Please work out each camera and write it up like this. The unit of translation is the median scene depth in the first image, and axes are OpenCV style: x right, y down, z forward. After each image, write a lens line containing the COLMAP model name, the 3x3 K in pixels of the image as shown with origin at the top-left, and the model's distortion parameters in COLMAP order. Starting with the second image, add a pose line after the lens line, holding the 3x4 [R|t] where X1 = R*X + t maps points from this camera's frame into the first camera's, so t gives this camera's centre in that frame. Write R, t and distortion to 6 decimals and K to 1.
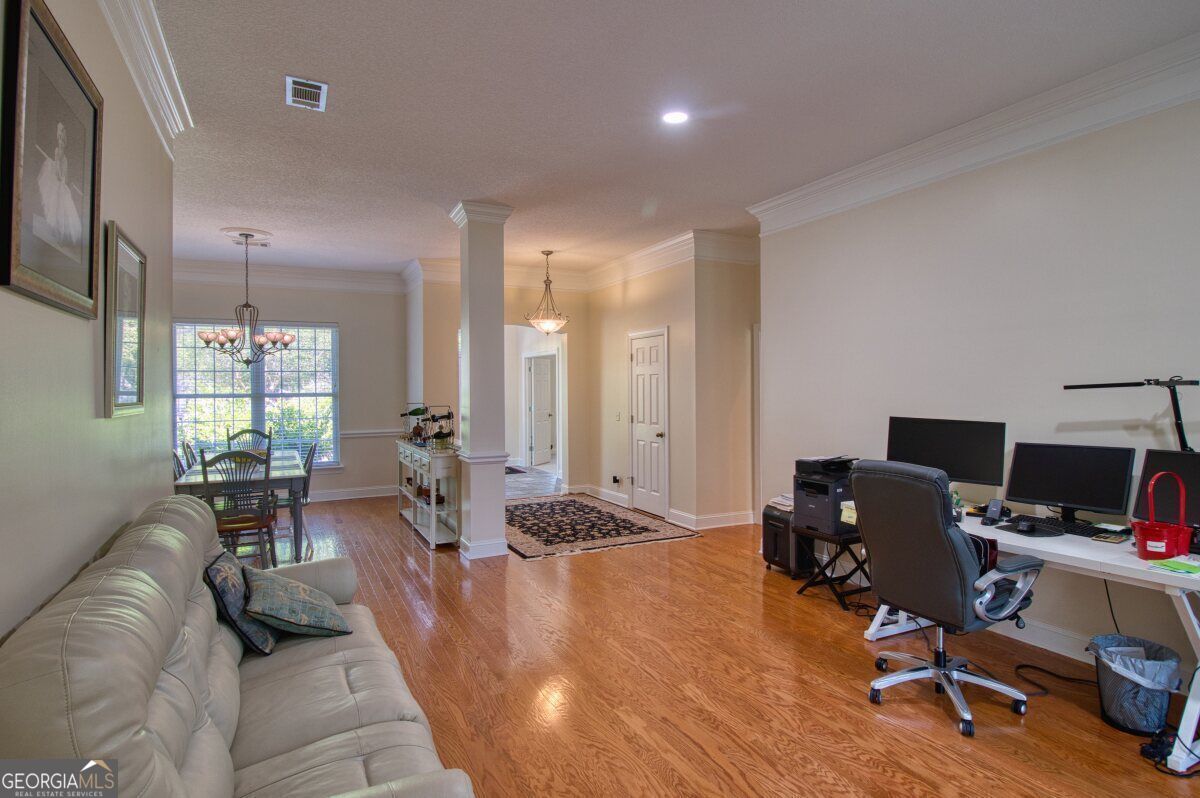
lens RADIAL K [[618.5, 0, 587.8], [0, 618.5, 389.2], [0, 0, 1]] dist [-0.000510, -0.008238]
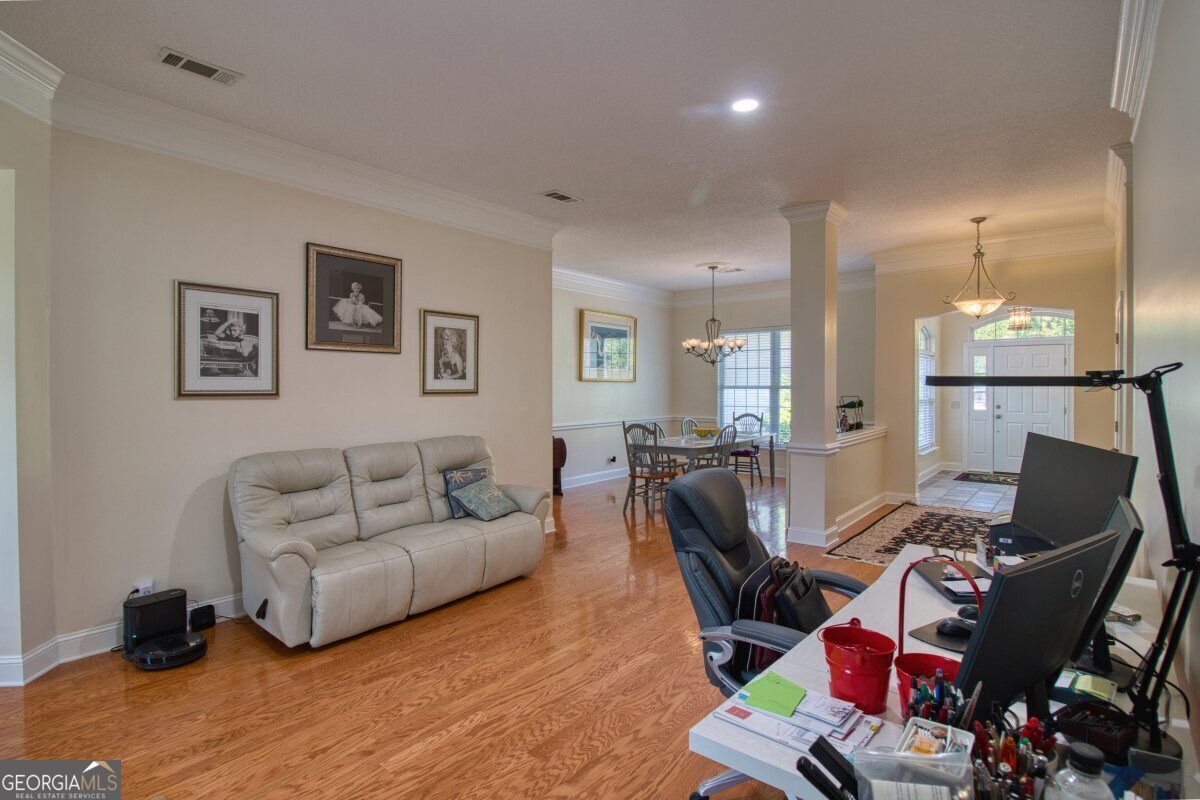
lens RADIAL K [[602.8, 0, 613.6], [0, 602.8, 393.1], [0, 0, 1]] dist [0.014497, -0.000270]
pose [[0.440035, 0.018841, -0.897783, 0.534563], [-0.000660, 0.999786, 0.020659, -0.004127], [0.897981, -0.008498, 0.439953, 0.229724]]
